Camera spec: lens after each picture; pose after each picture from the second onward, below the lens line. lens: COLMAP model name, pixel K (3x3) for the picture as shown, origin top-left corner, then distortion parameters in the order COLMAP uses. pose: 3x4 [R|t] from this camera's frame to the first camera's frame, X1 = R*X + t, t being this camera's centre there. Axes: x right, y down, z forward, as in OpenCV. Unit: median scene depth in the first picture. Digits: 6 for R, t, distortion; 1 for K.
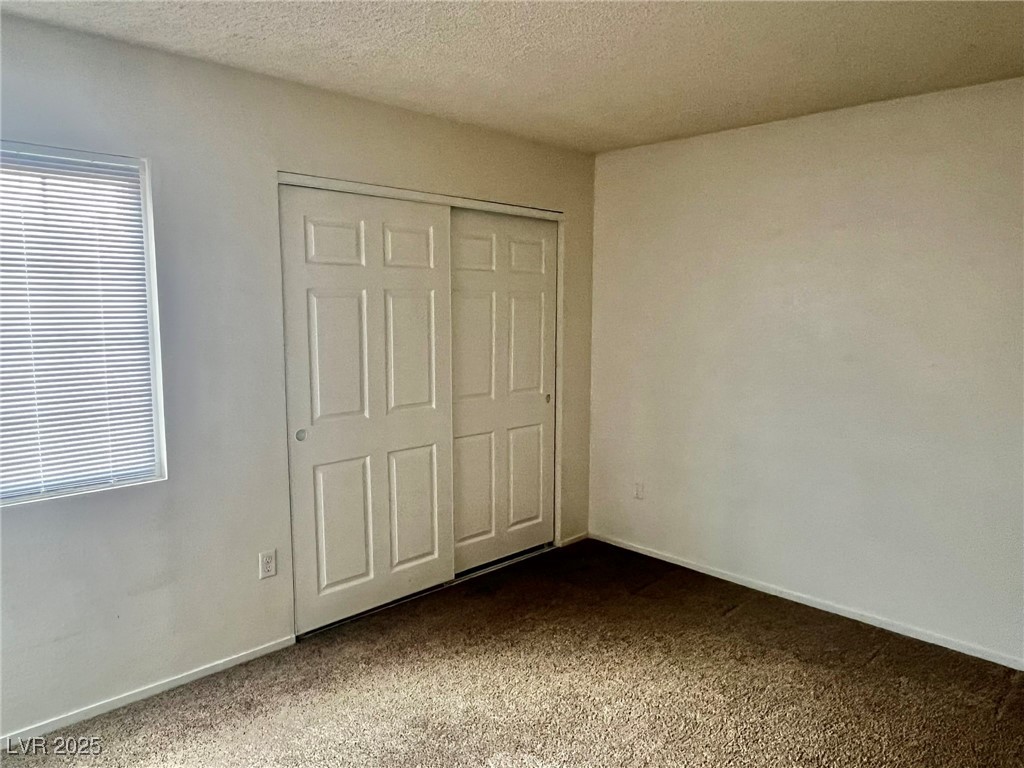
lens RADIAL K [[749.0, 0, 512.0], [0, 749.0, 384.0], [0, 0, 1]] dist [0.000195, -0.000359]
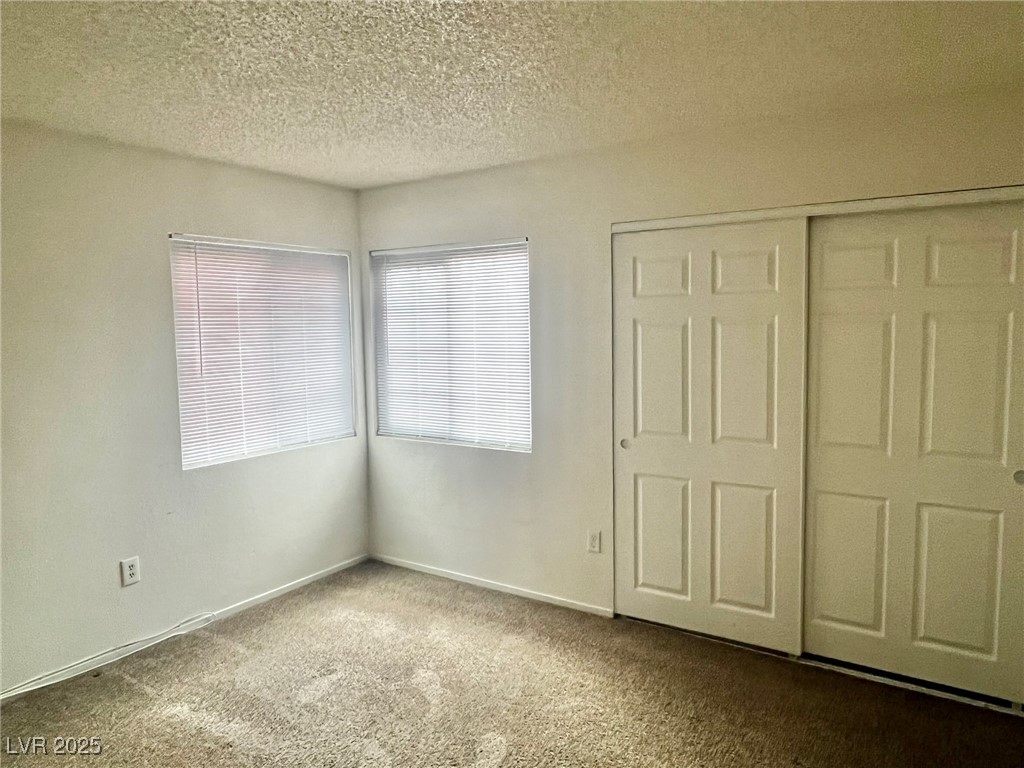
lens RADIAL K [[687.9, 0, 512.0], [0, 687.9, 384.0], [0, 0, 1]] dist [0.000725, -0.000818]
pose [[0.182606, 0.074880, -0.980331, 0.694432], [-0.101577, 0.993197, 0.056942, -0.063716], [0.977925, 0.089181, 0.188969, 0.588615]]
